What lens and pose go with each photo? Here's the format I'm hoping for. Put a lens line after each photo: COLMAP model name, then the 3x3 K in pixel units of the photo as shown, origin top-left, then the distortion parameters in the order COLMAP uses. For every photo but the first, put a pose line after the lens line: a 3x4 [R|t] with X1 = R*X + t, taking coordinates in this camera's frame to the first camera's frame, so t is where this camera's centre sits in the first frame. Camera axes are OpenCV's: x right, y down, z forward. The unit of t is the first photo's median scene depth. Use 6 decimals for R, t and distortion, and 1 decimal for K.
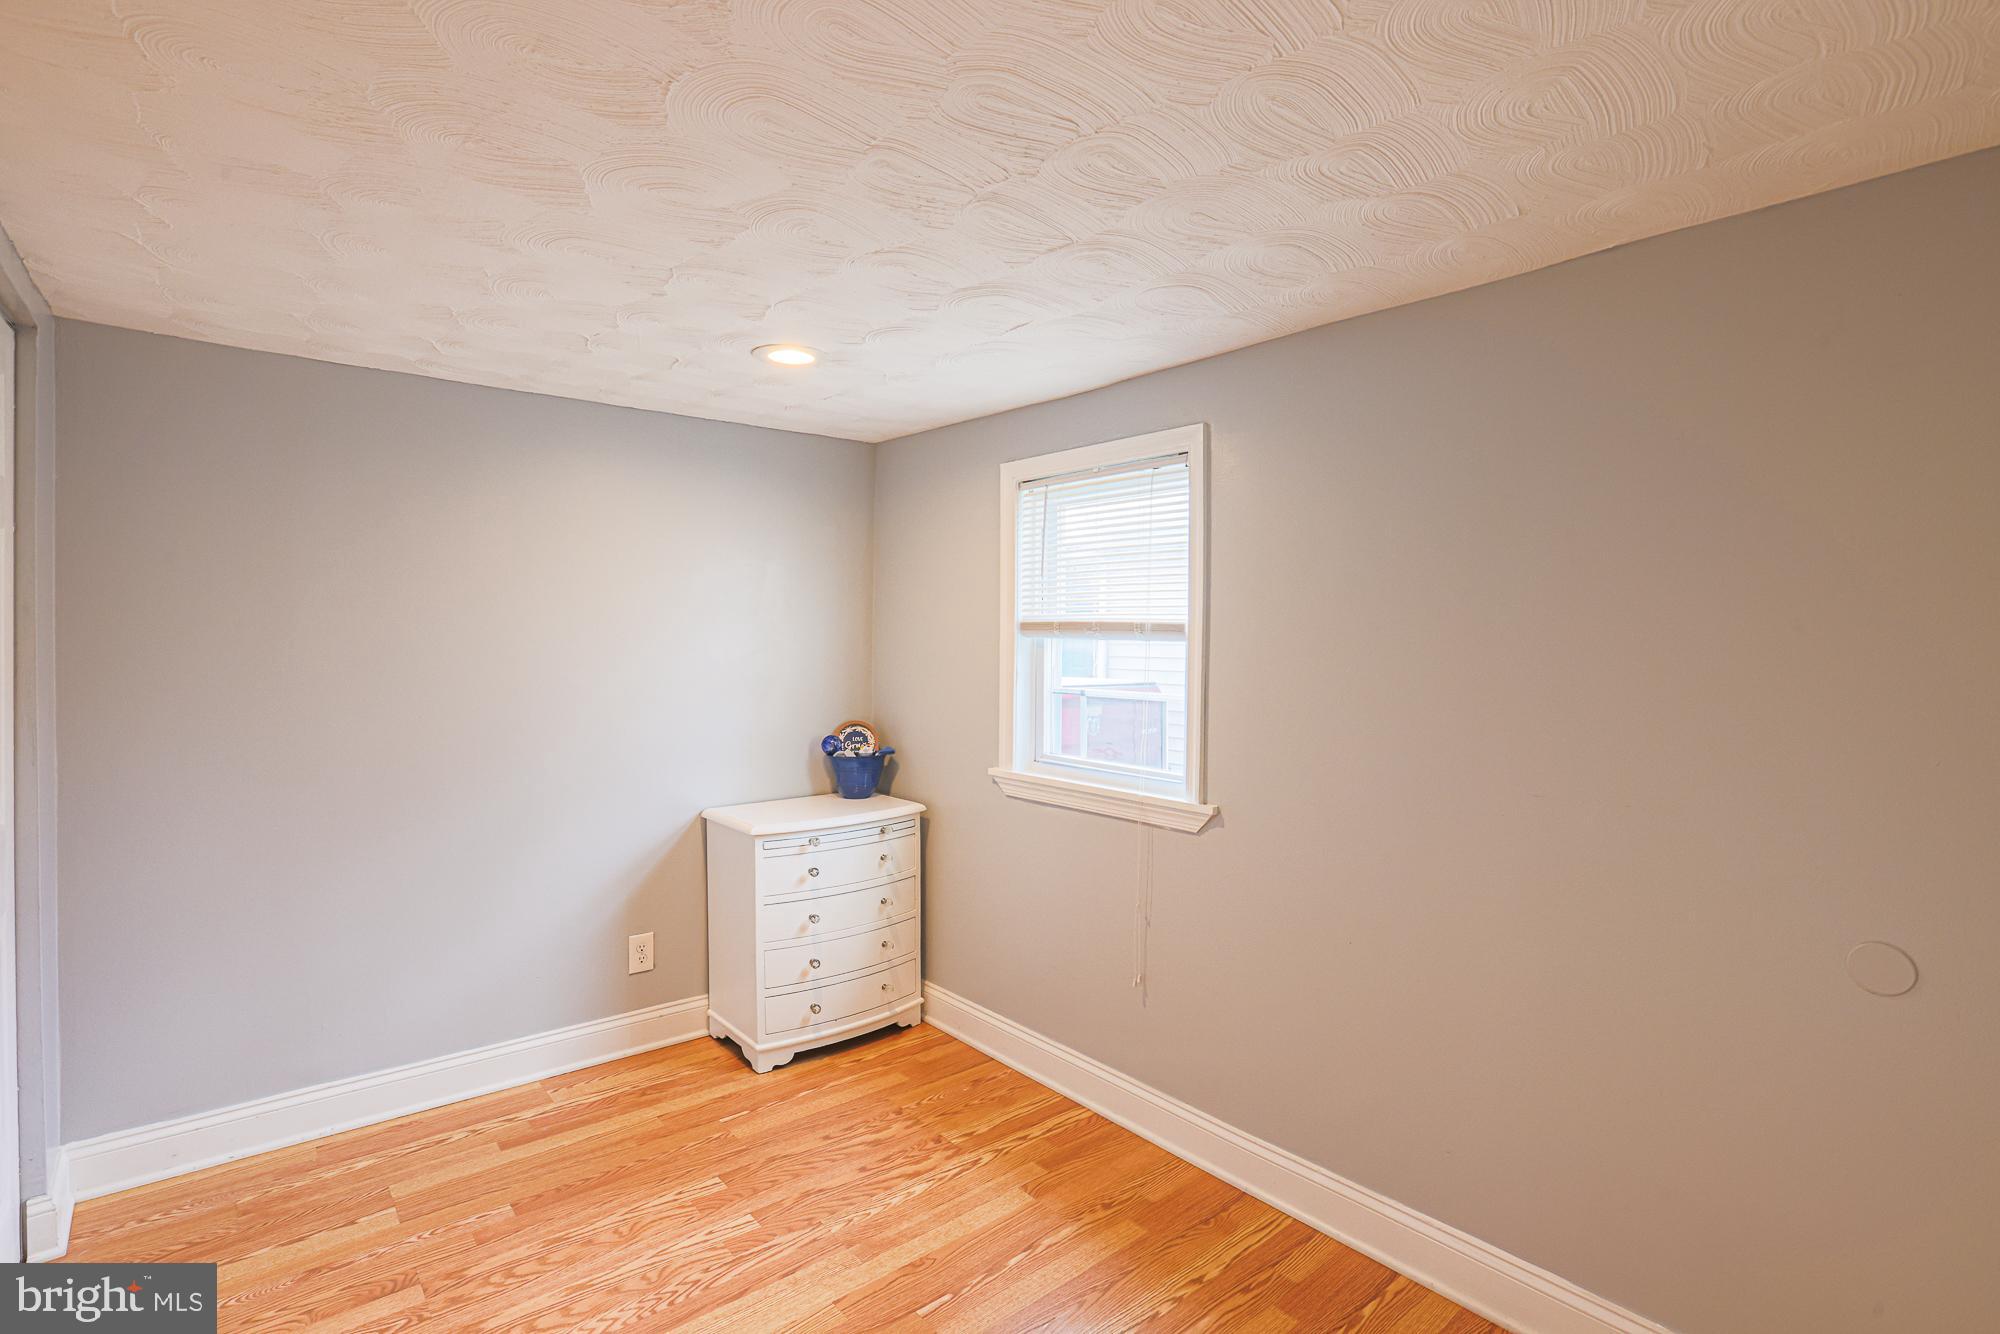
lens RADIAL K [[939.4, 0, 994.4], [0, 939.4, 664.8], [0, 0, 1]] dist [-0.056536, 0.021762]
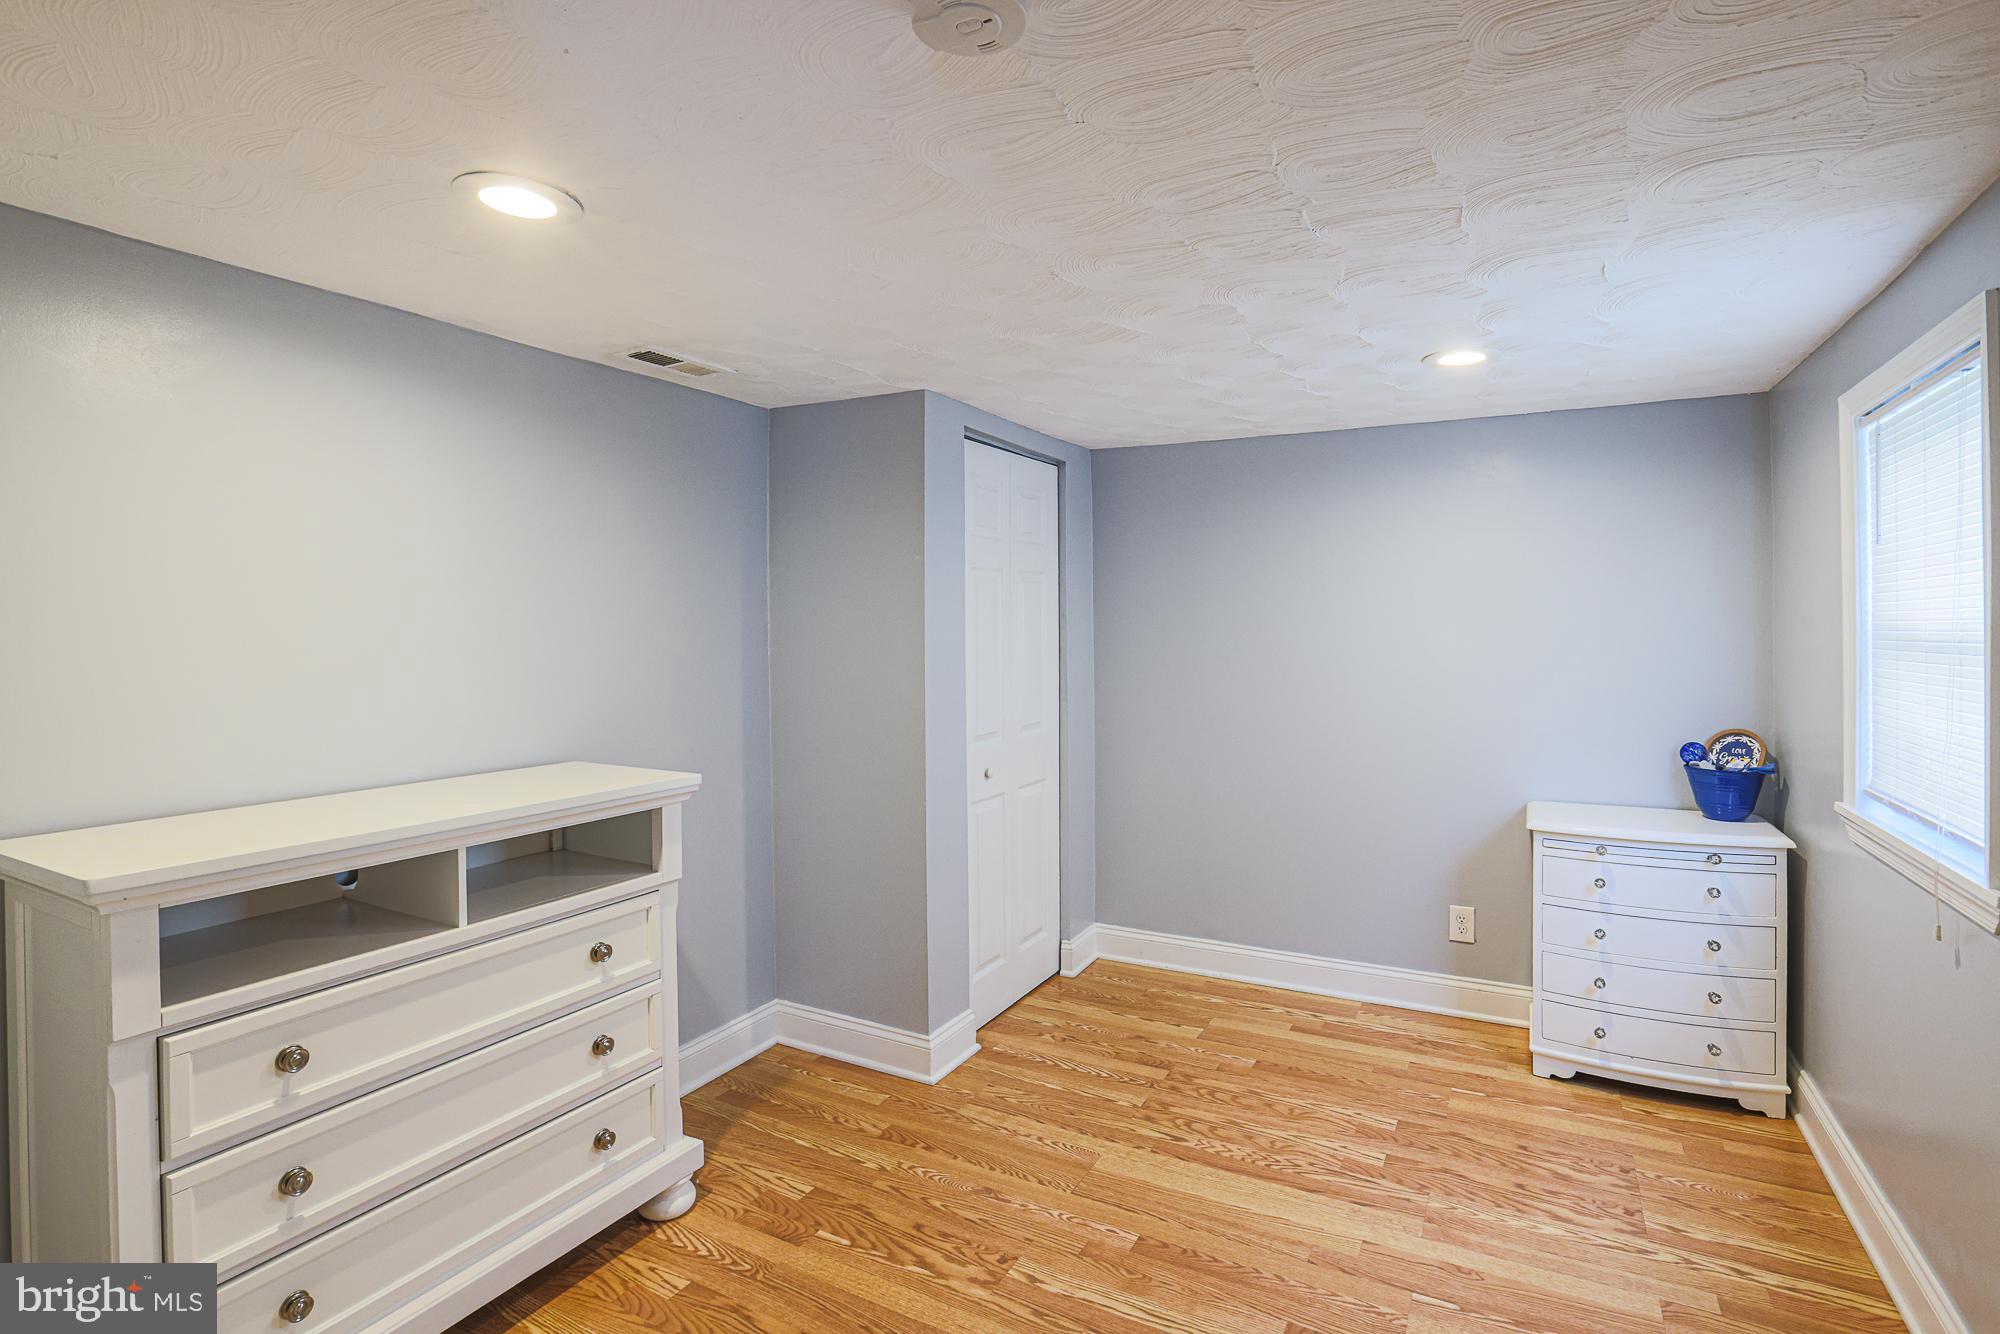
lens RADIAL K [[953.3, 0, 1078.7], [0, 953.3, 643.1], [0, 0, 1]] dist [-0.000572, -0.000047]
pose [[0.411636, 0.002449, -0.911345, 0.503813], [-0.014272, 0.999891, -0.003759, -0.007010], [0.911237, 0.014555, 0.411626, 0.147466]]
